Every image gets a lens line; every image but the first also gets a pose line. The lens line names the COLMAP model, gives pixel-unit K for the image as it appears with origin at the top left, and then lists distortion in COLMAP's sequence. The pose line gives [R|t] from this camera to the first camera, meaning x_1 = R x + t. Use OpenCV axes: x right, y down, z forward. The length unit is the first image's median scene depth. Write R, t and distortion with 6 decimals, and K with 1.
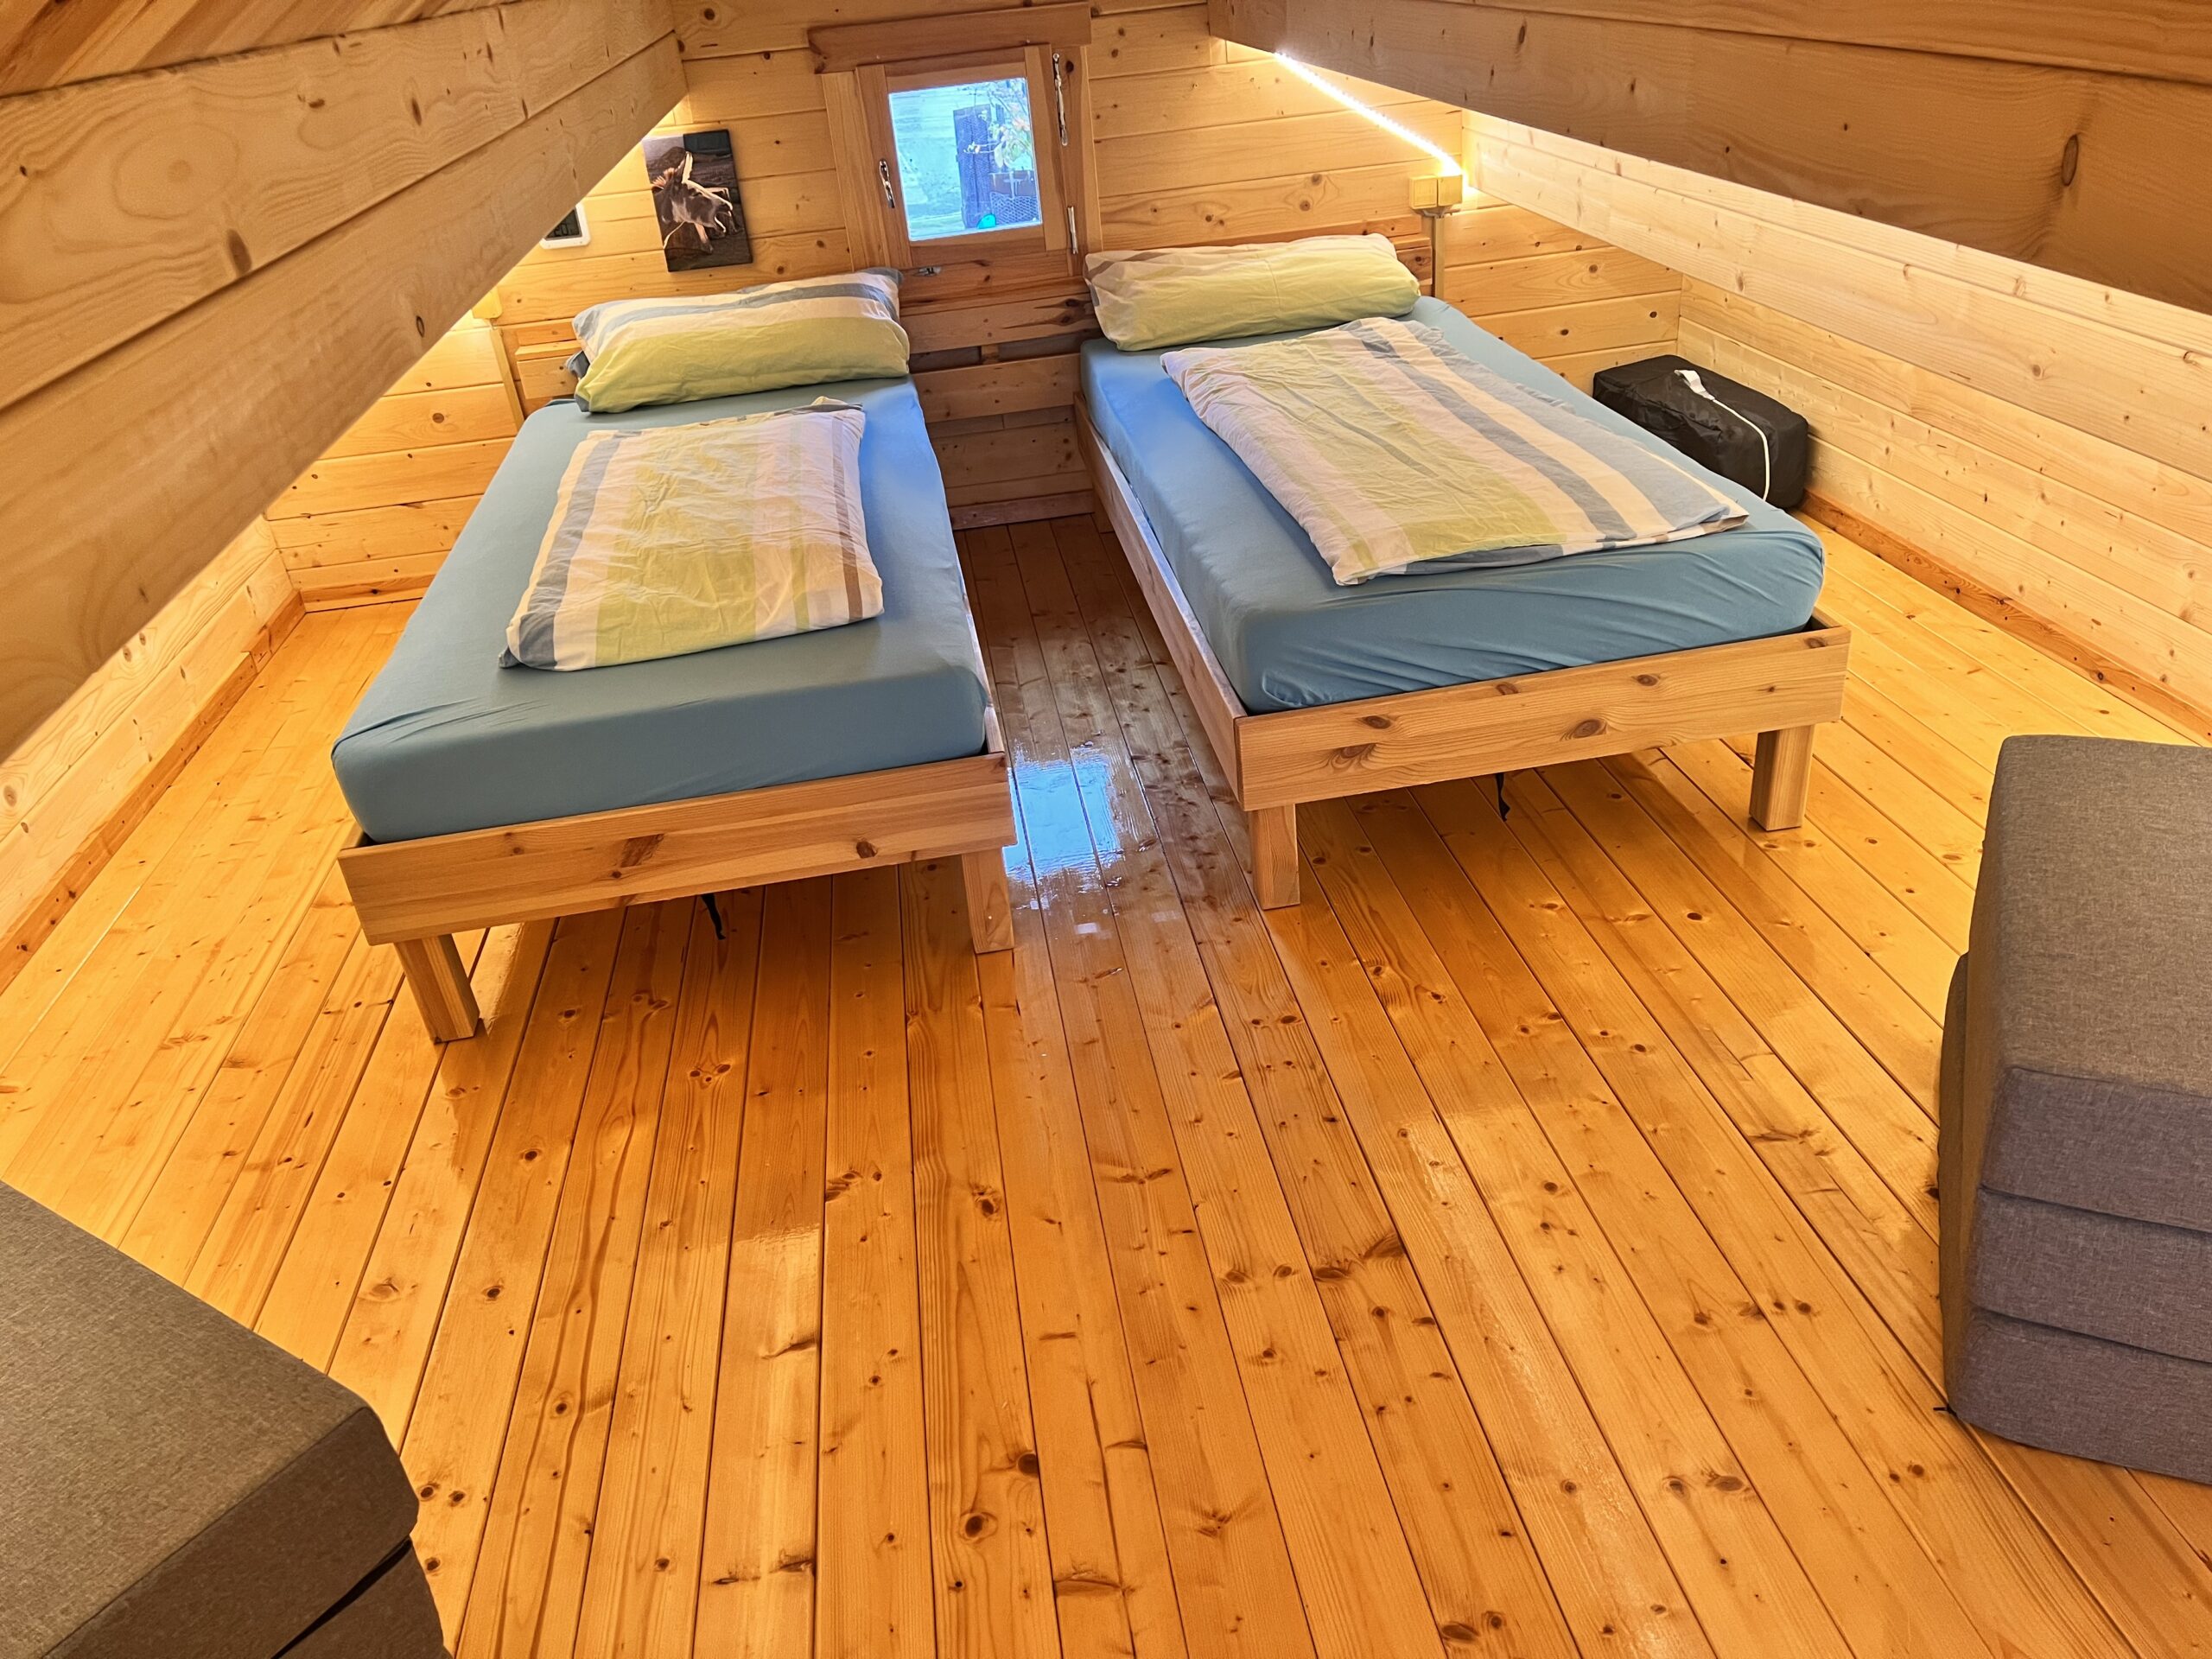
lens RADIAL K [[1651.1, 0, 1106.0], [0, 1651.1, 829.5], [0, 0, 1]] dist [0.050618, -0.068566]
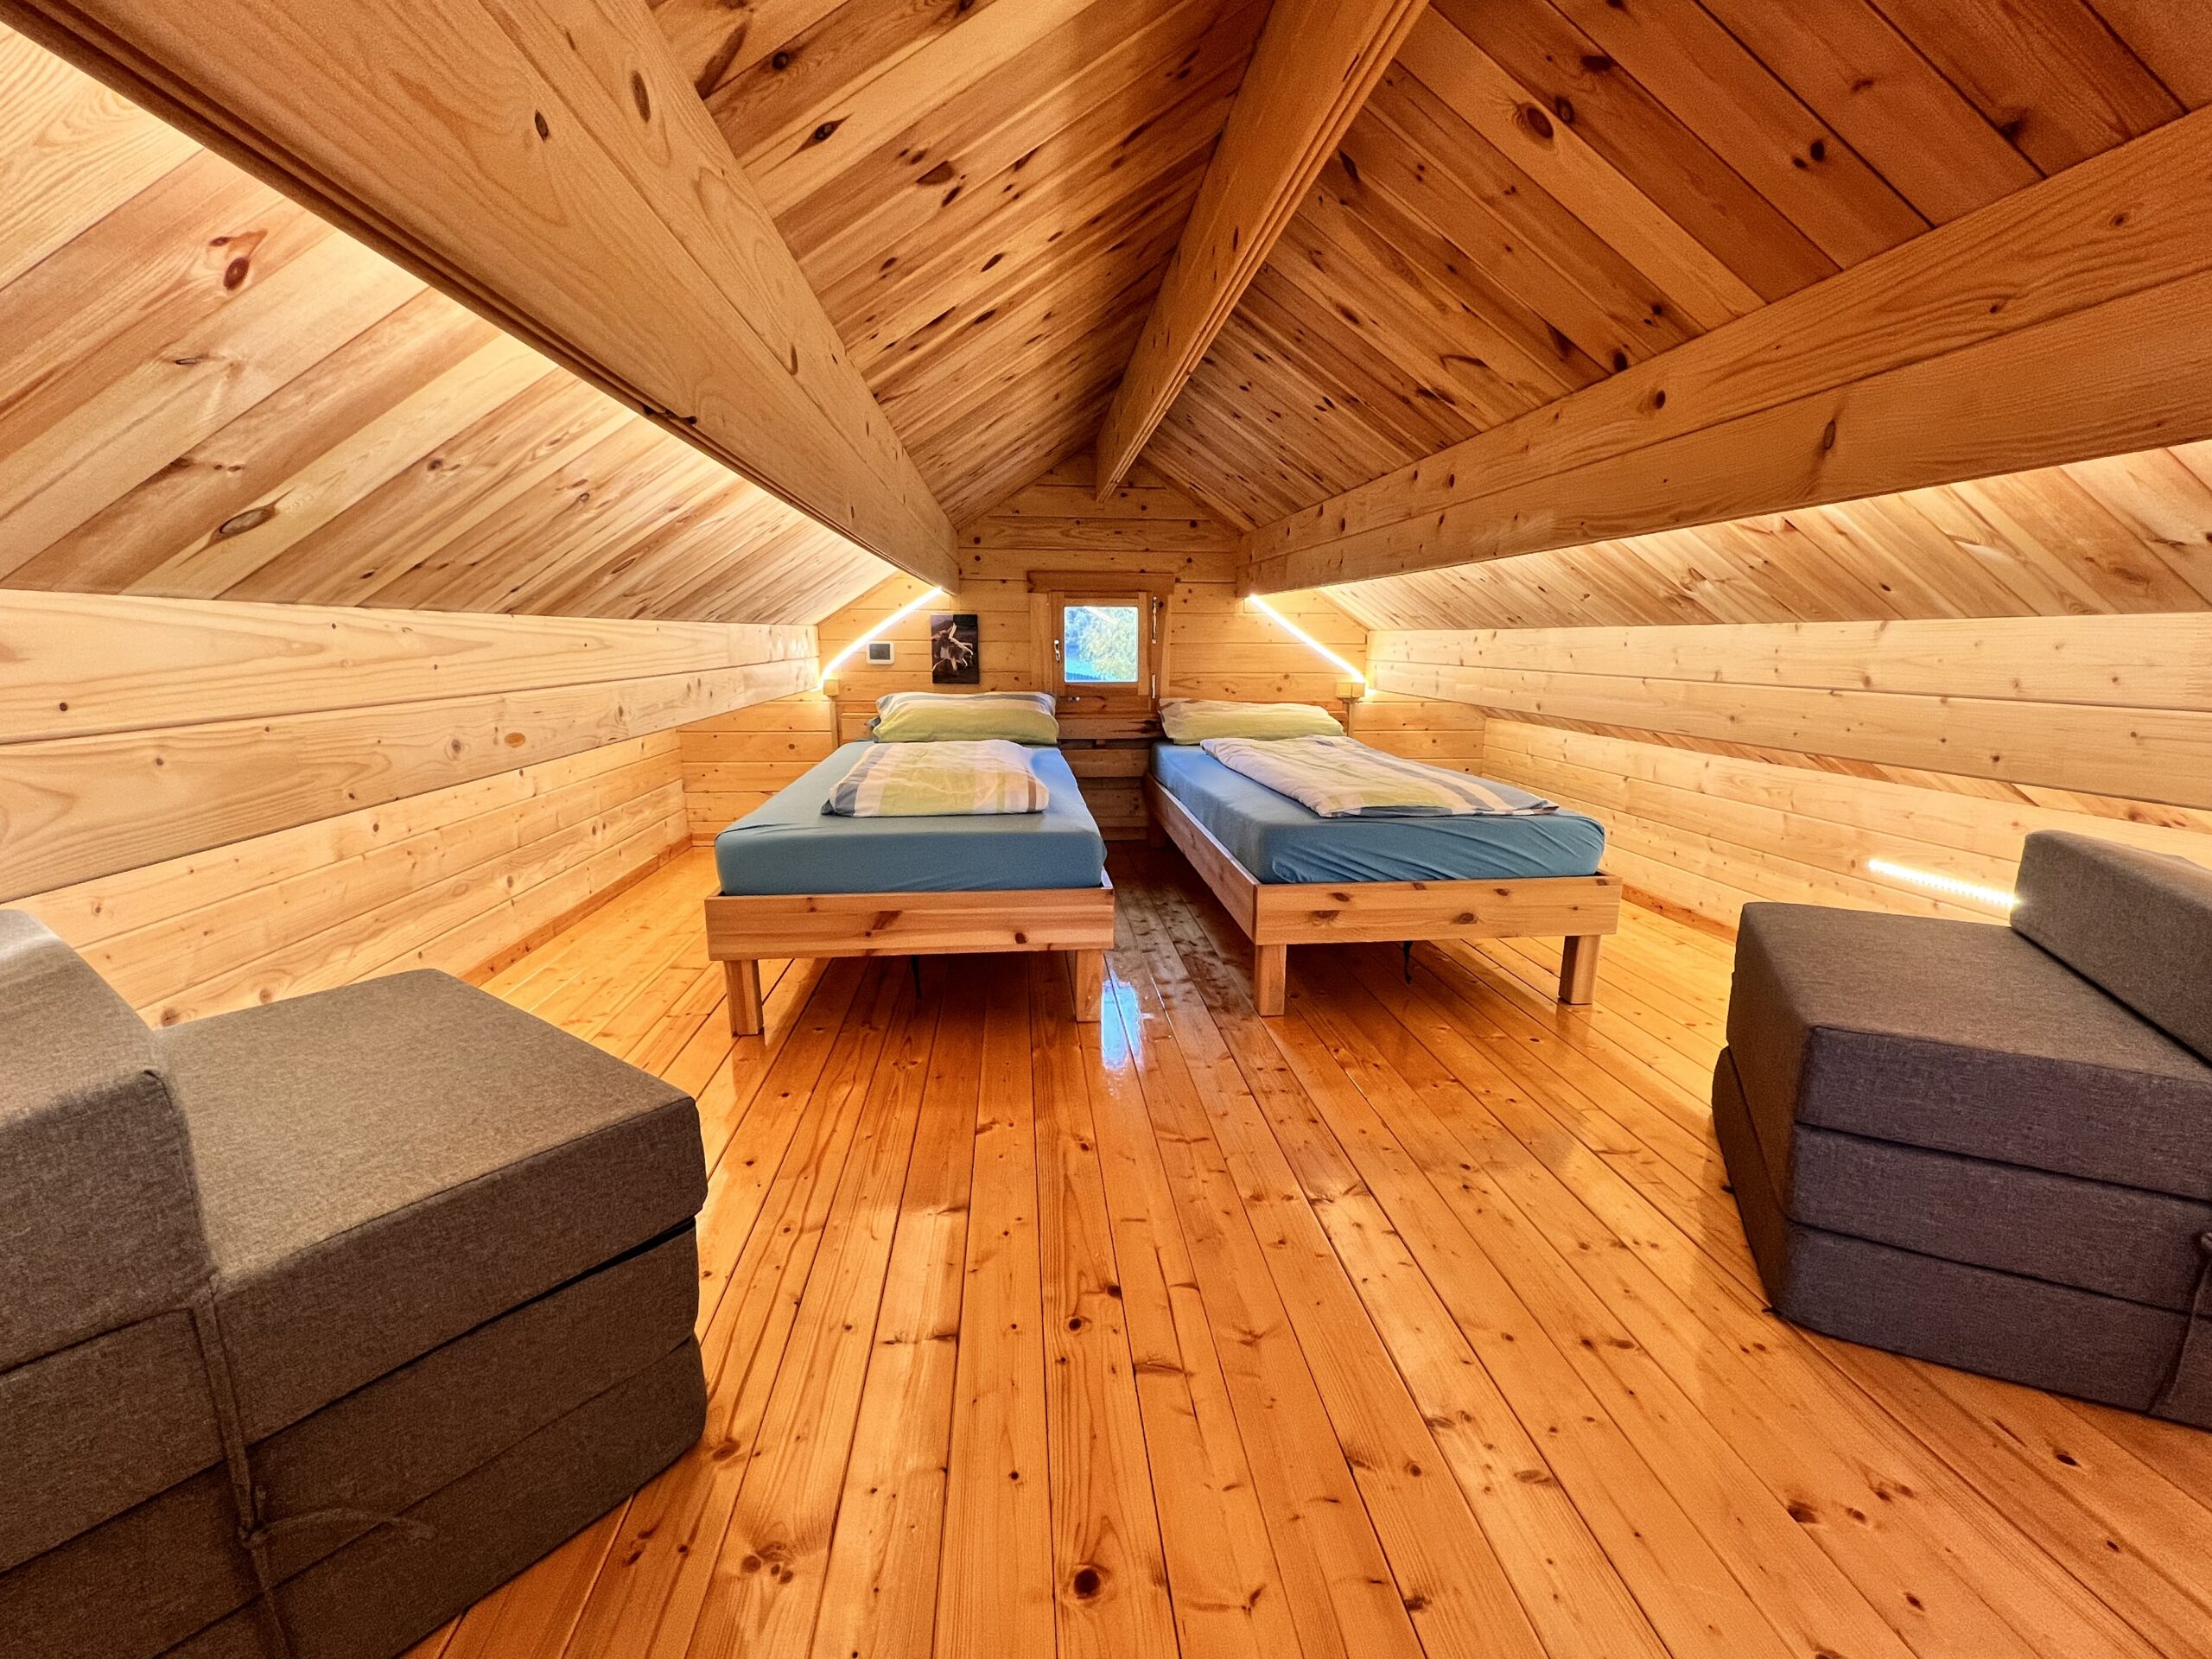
lens RADIAL K [[943.5, 0, 1106.0], [0, 943.5, 829.5], [0, 0, 1]] dist [-0.009167, 0.000125]
pose [[0.994131, 0.105932, -0.021941, -0.055032], [-0.107649, 0.948588, -0.297646, 0.177517], [-0.010717, 0.298261, 0.954424, 0.089285]]
